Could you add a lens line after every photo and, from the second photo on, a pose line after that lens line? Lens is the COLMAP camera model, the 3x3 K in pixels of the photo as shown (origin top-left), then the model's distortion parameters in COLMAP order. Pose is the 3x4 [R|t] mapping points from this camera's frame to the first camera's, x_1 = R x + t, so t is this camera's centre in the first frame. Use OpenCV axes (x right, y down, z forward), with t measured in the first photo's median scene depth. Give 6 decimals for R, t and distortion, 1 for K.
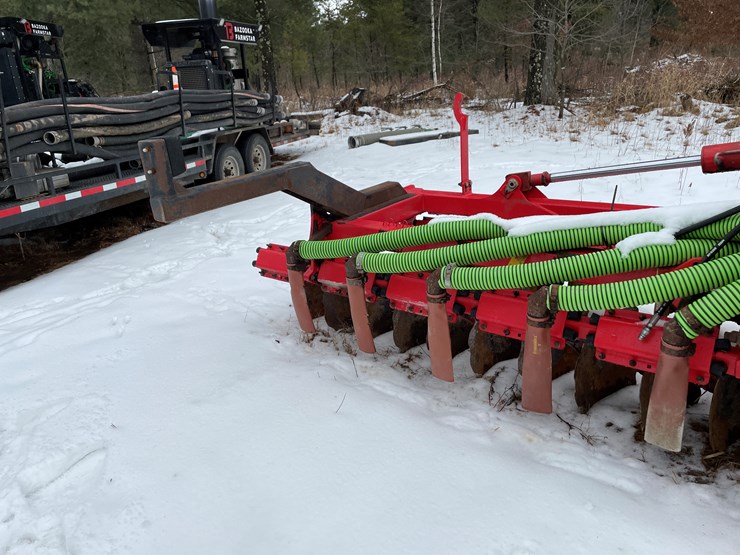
lens RADIAL K [[556.7, 0, 368.1], [0, 556.7, 274.3], [0, 0, 1]] dist [0.092011, -0.115247]
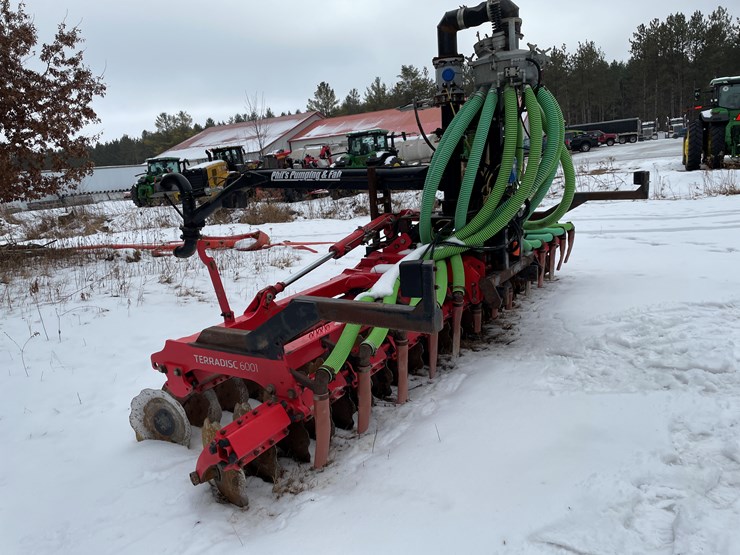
lens RADIAL K [[556.7, 0, 366.5], [0, 556.7, 278.5], [0, 0, 1]] dist [0.092011, -0.115247]
pose [[-0.105065, -0.132091, 0.985654, -0.355331], [0.430106, 0.887609, 0.164799, -0.107649], [-0.896644, 0.441250, -0.036444, 0.280628]]
